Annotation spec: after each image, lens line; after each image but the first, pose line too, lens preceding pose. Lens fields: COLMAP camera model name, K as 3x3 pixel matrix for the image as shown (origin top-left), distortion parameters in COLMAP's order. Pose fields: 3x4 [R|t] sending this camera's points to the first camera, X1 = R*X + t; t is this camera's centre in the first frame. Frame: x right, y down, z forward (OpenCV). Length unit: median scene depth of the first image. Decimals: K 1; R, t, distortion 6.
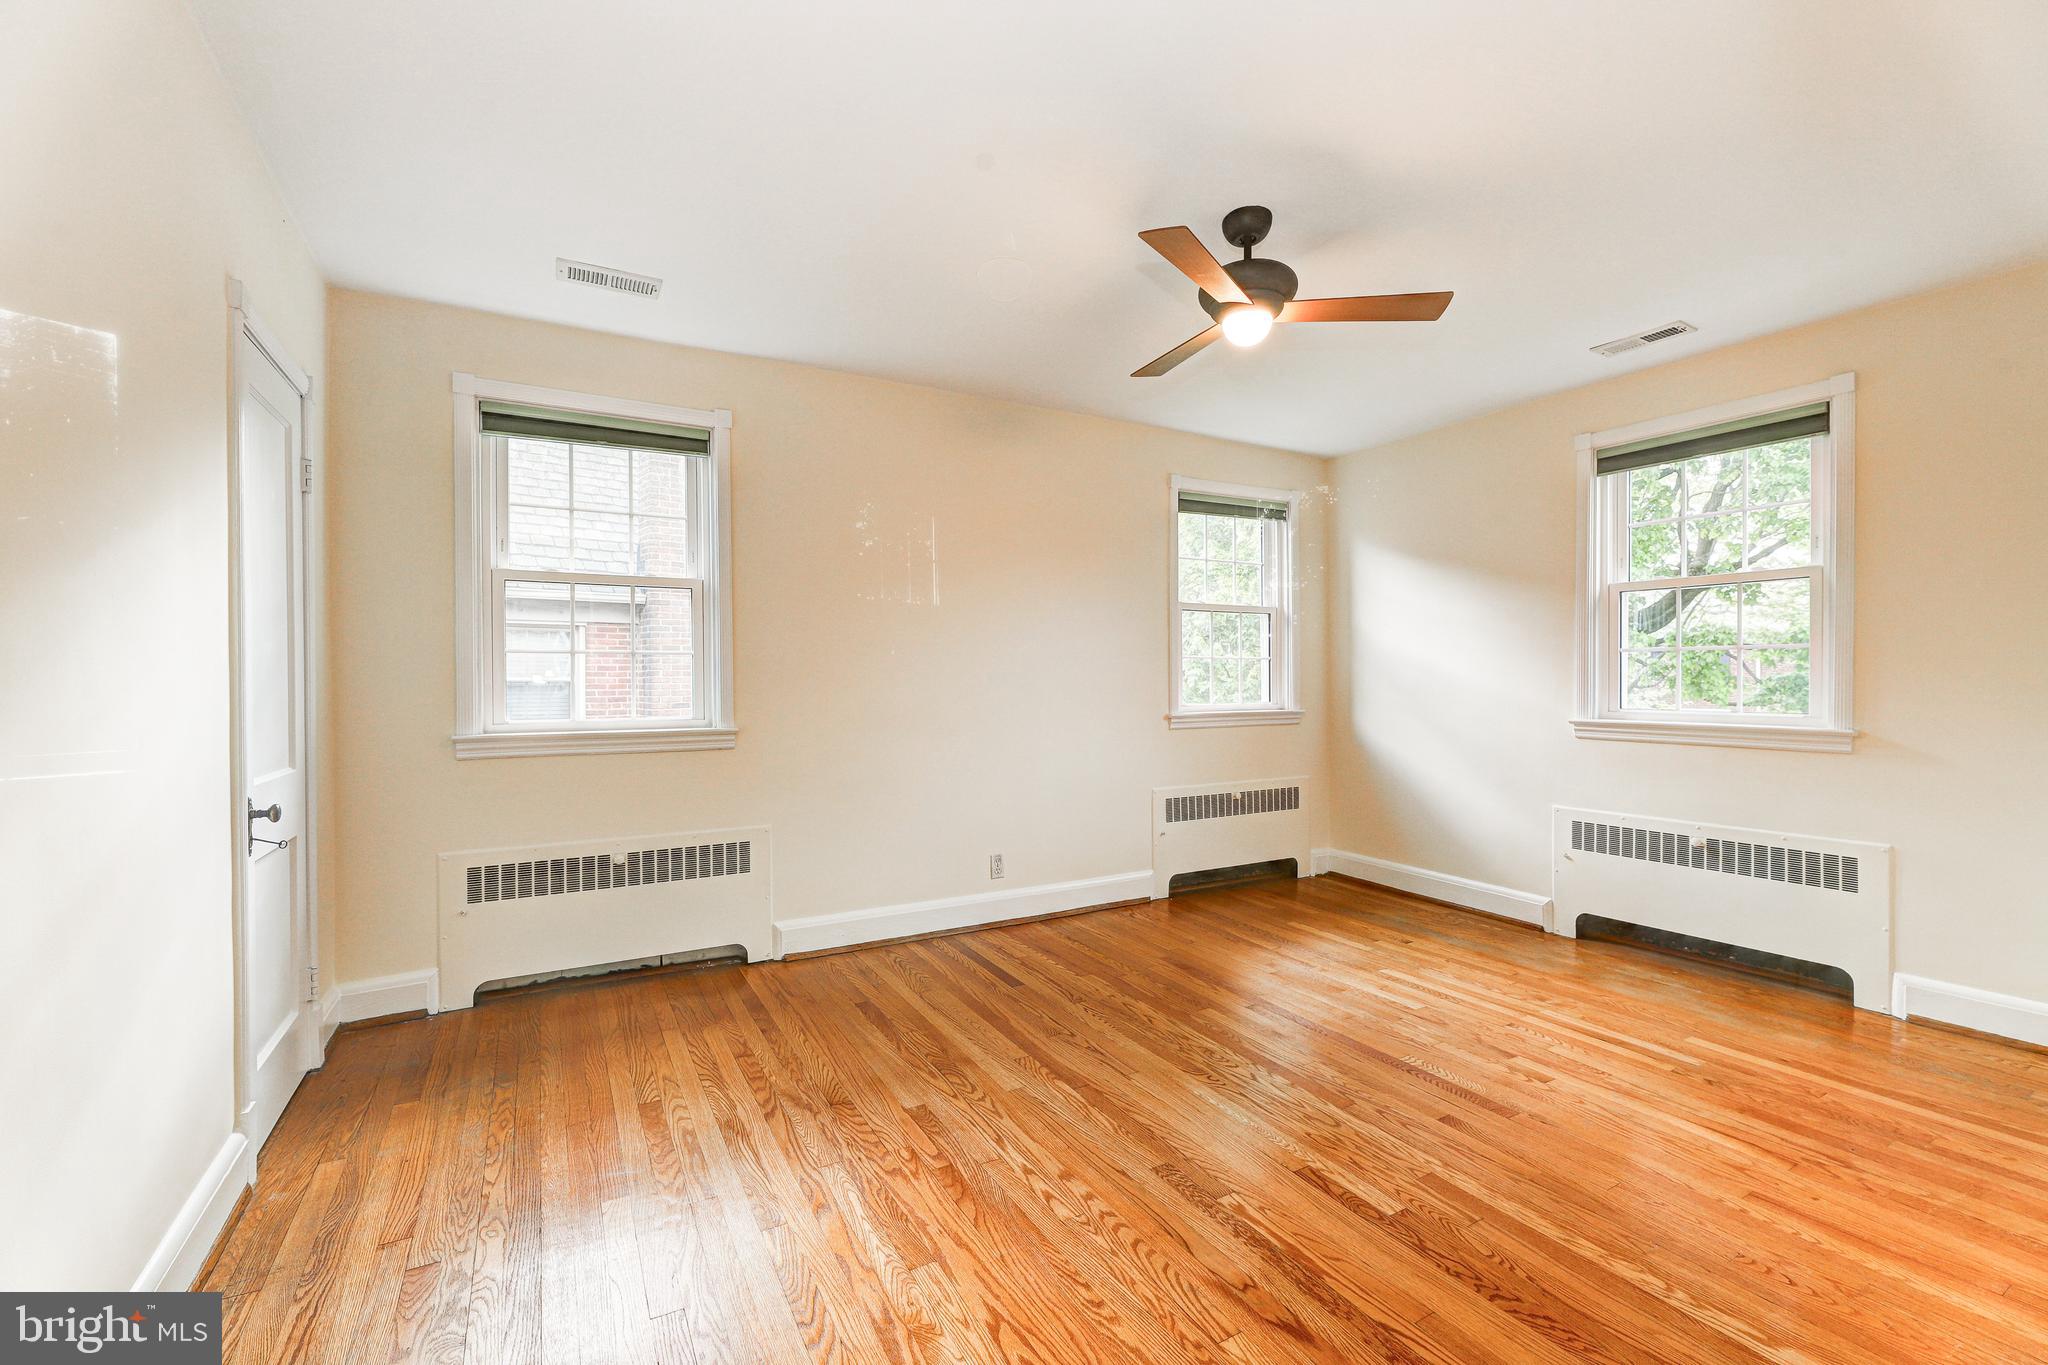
lens RADIAL K [[848.8, 0, 1024.0], [0, 848.8, 682.5], [0, 0, 1]] dist [0.003069, -0.004027]
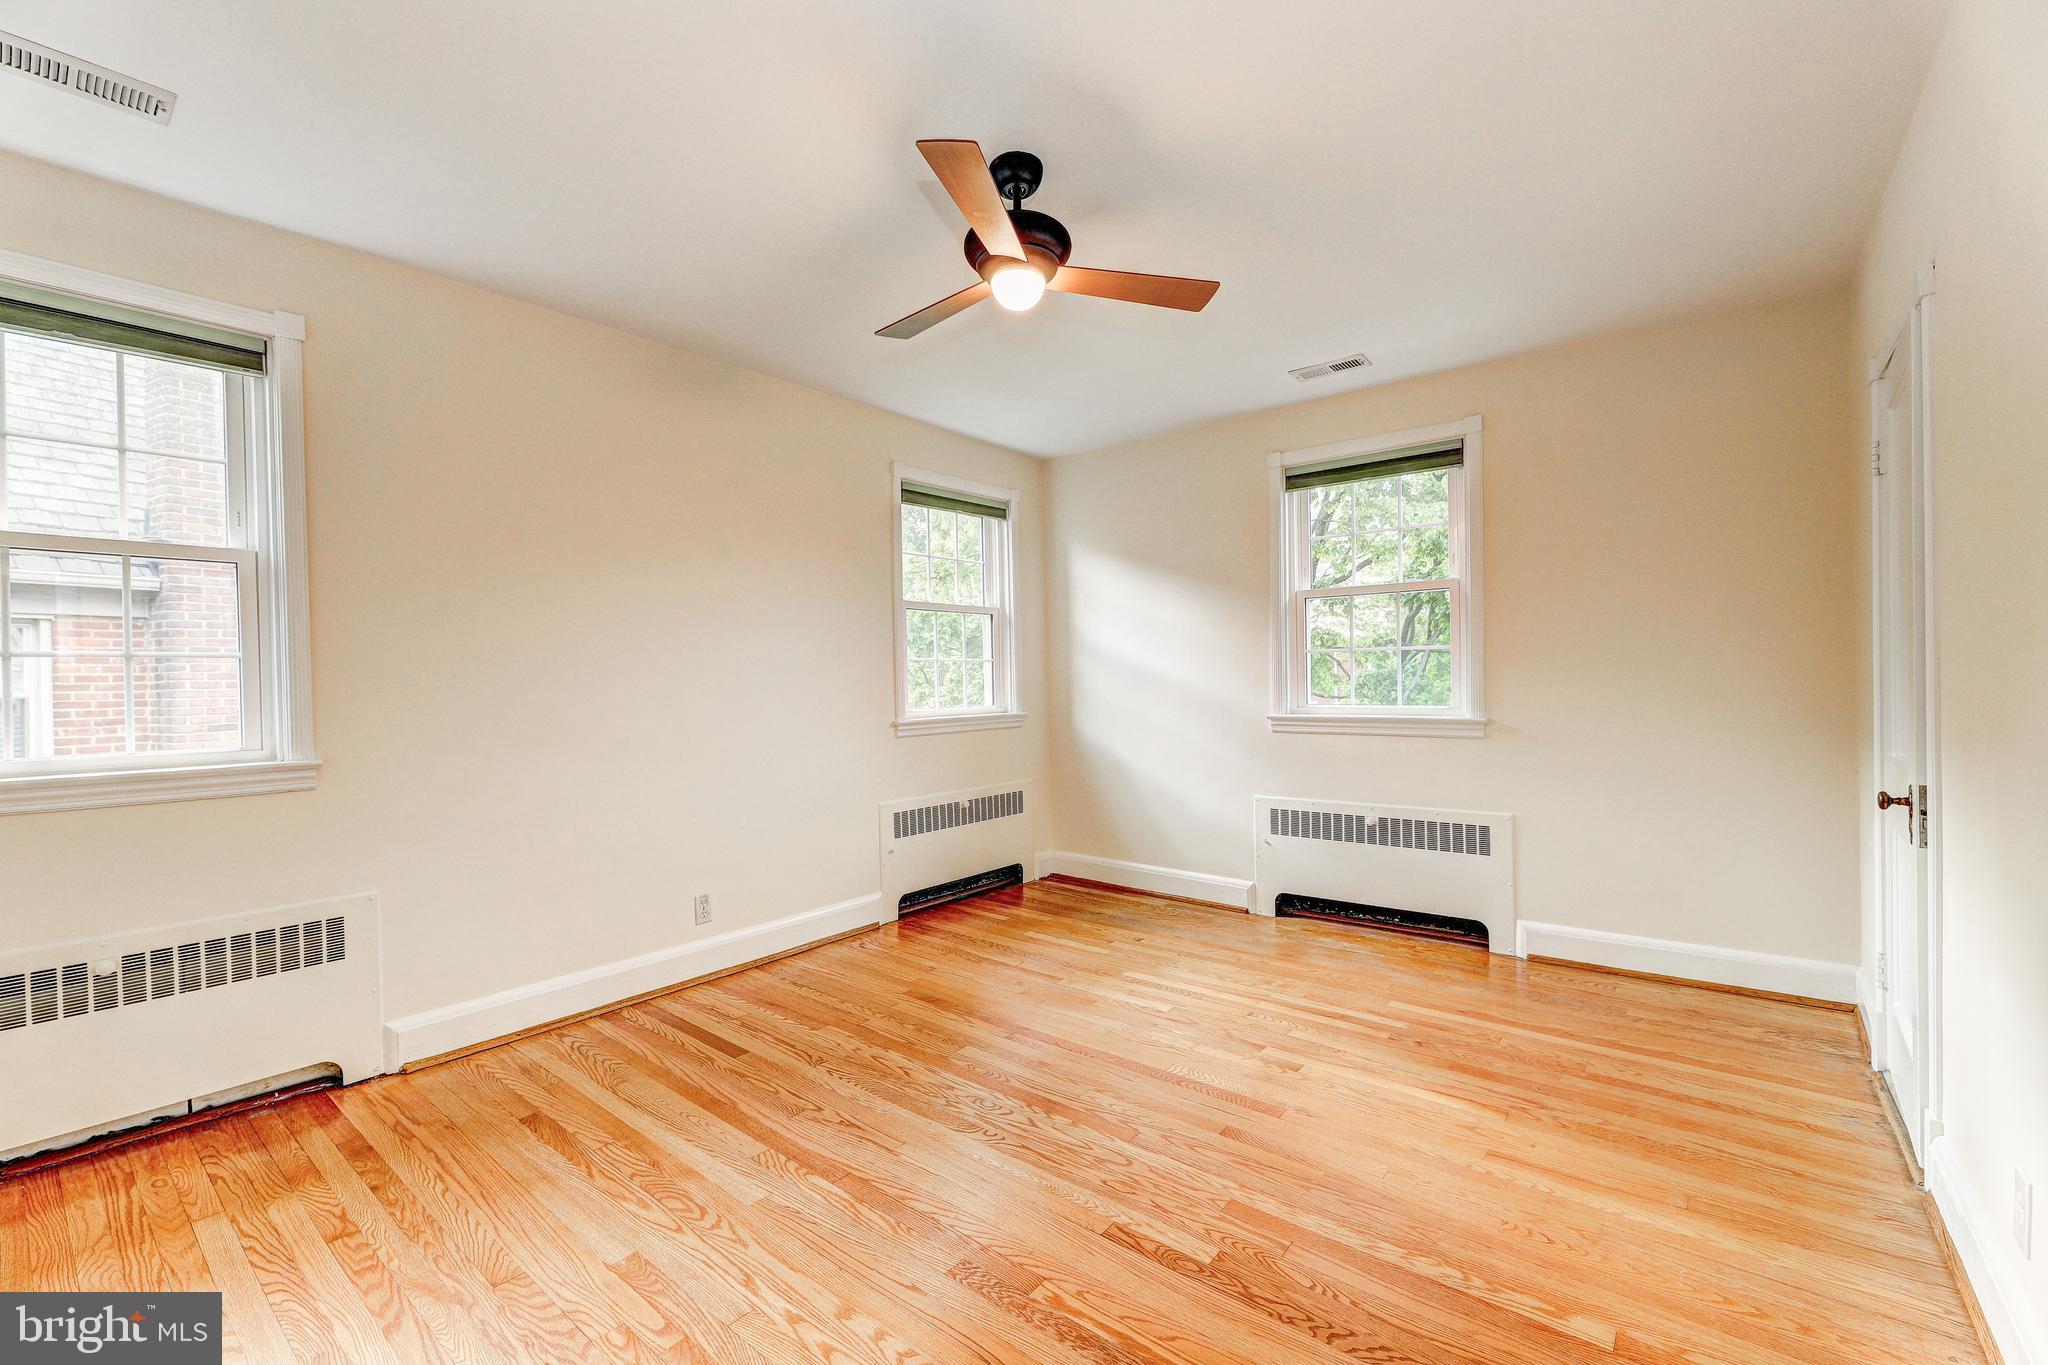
lens RADIAL K [[848.8, 0, 1024.0], [0, 848.8, 682.5], [0, 0, 1]] dist [0.003069, -0.004027]
pose [[0.931473, -0.013980, 0.363543, -0.048875], [0.015444, 0.999880, -0.001119, -0.002052], [-0.363484, 0.006657, 0.931577, 0.129611]]
